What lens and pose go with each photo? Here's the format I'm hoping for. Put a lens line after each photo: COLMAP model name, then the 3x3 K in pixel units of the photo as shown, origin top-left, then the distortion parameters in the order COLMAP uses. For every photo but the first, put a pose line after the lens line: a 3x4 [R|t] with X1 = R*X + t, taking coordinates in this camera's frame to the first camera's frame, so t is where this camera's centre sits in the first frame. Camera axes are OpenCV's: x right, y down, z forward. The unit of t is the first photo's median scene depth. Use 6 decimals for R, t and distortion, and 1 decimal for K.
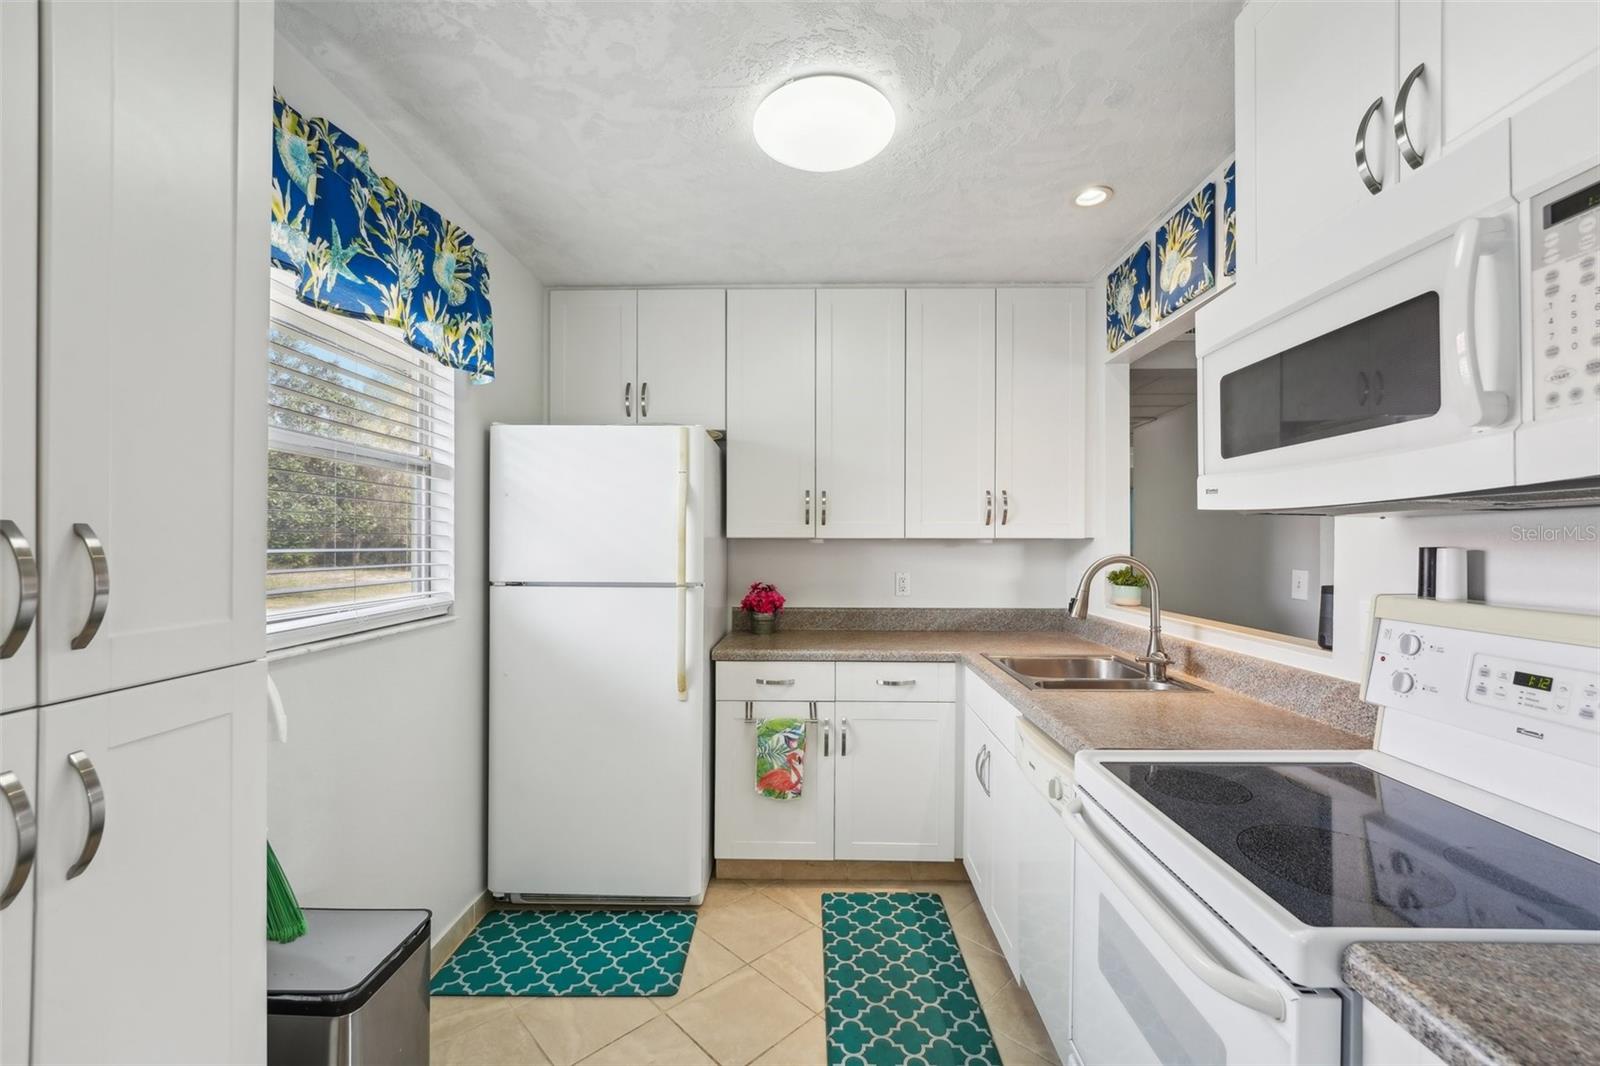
lens RADIAL K [[653.4, 0, 792.5], [0, 653.4, 543.8], [0, 0, 1]] dist [-0.011316, 0.000335]
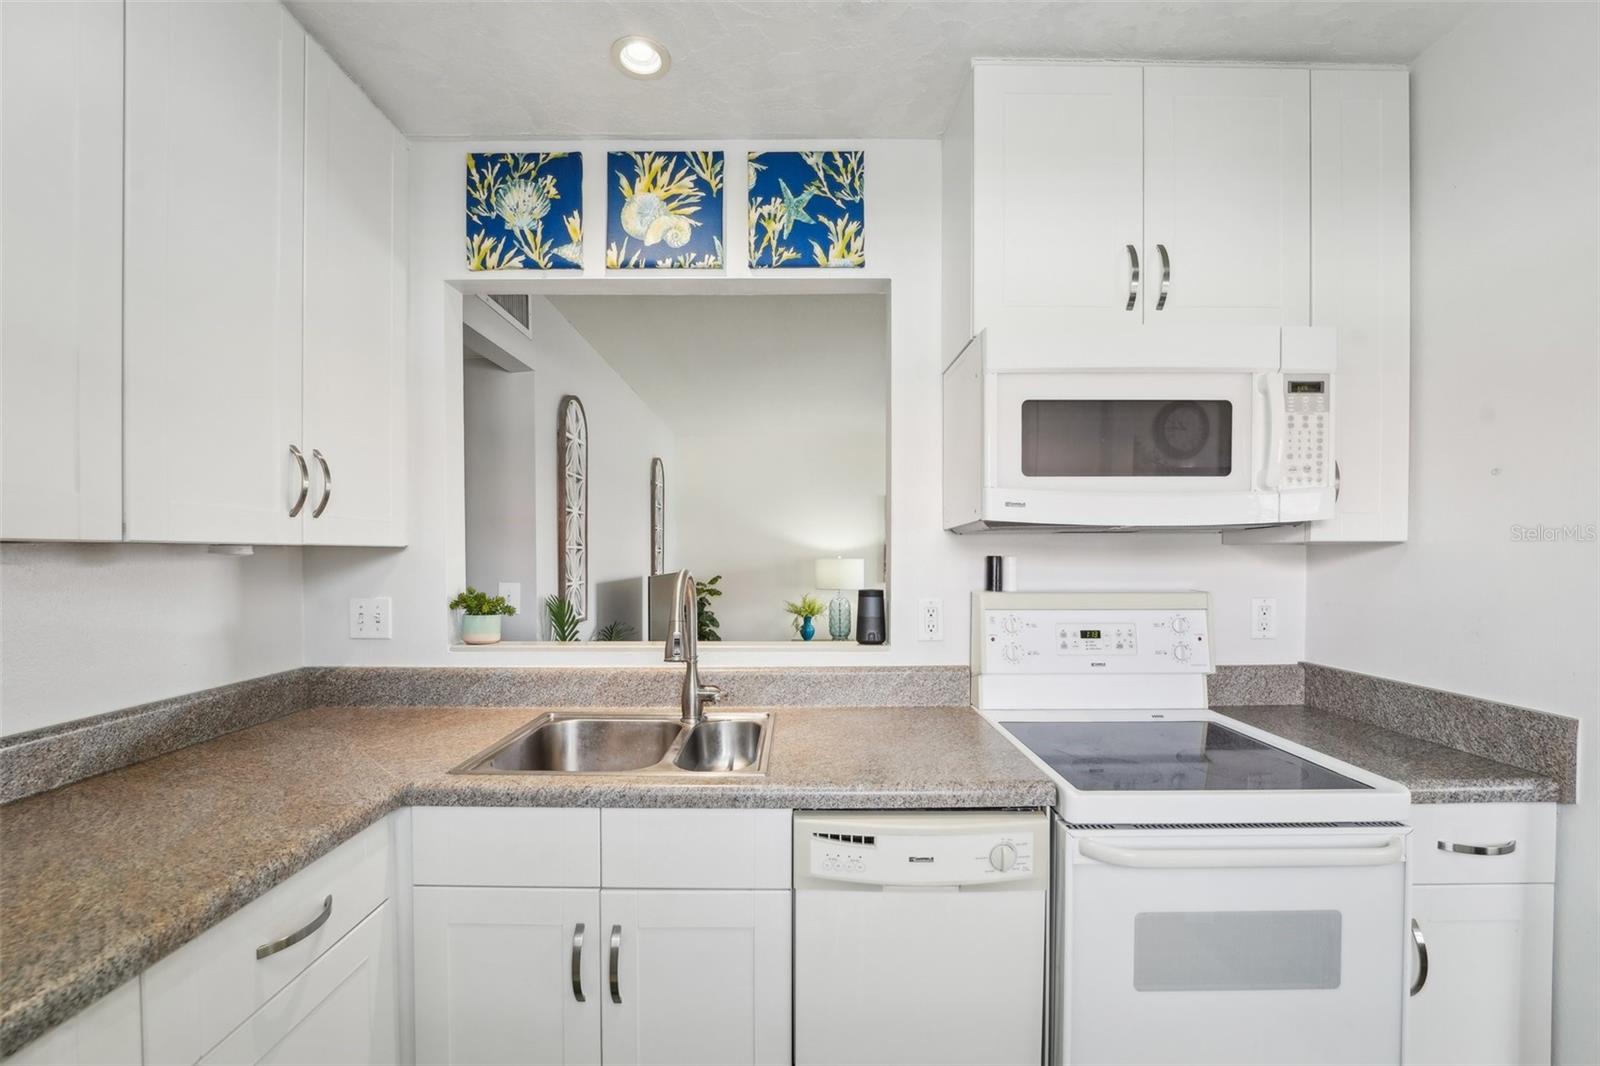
lens RADIAL K [[672.8, 0, 802.7], [0, 672.8, 564.8], [0, 0, 1]] dist [-0.015372, 0.000014]
pose [[-0.040578, -0.017738, 0.999019, -0.280822], [0.002342, 0.999838, 0.017848, -0.001367], [-0.999174, 0.003064, -0.040530, 0.885982]]
